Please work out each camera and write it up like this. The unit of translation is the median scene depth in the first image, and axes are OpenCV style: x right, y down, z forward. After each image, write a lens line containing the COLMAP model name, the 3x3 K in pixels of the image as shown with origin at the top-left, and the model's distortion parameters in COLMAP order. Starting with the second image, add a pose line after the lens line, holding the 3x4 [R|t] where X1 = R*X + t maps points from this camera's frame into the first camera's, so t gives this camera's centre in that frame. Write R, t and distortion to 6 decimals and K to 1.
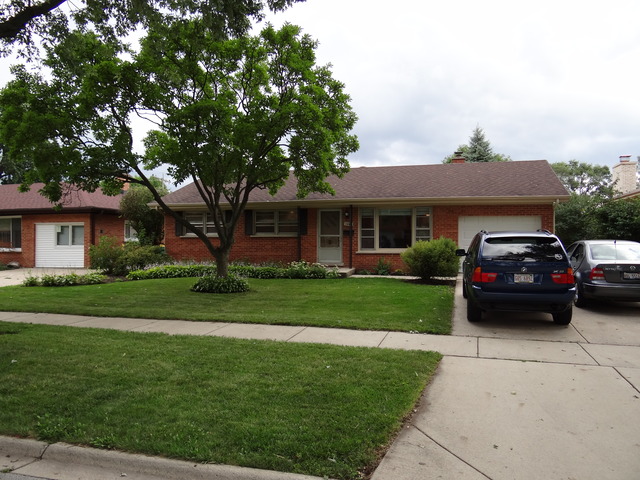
lens RADIAL K [[504.1, 0, 319.7], [0, 504.1, 242.0], [0, 0, 1]] dist [0.013688, -0.000896]
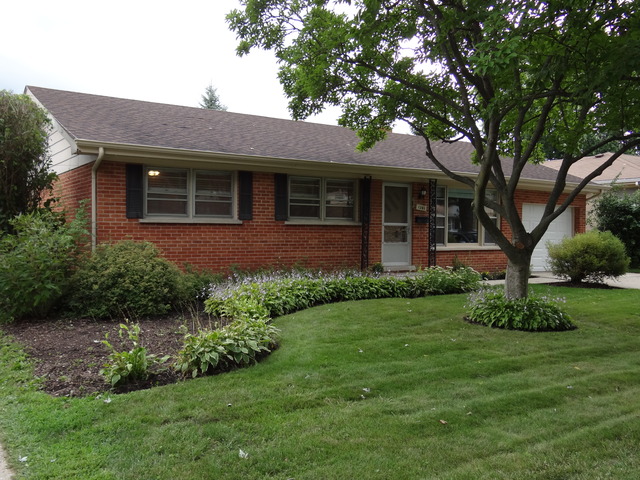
lens RADIAL K [[584.2, 0, 320.0], [0, 584.2, 238.9], [0, 0, 1]] dist [0.007911, 0.000000]
pose [[0.676468, -0.004681, 0.736457, -0.587678], [-0.011674, 0.999786, 0.017078, -0.005339], [-0.736379, -0.020150, 0.676269, 0.554422]]
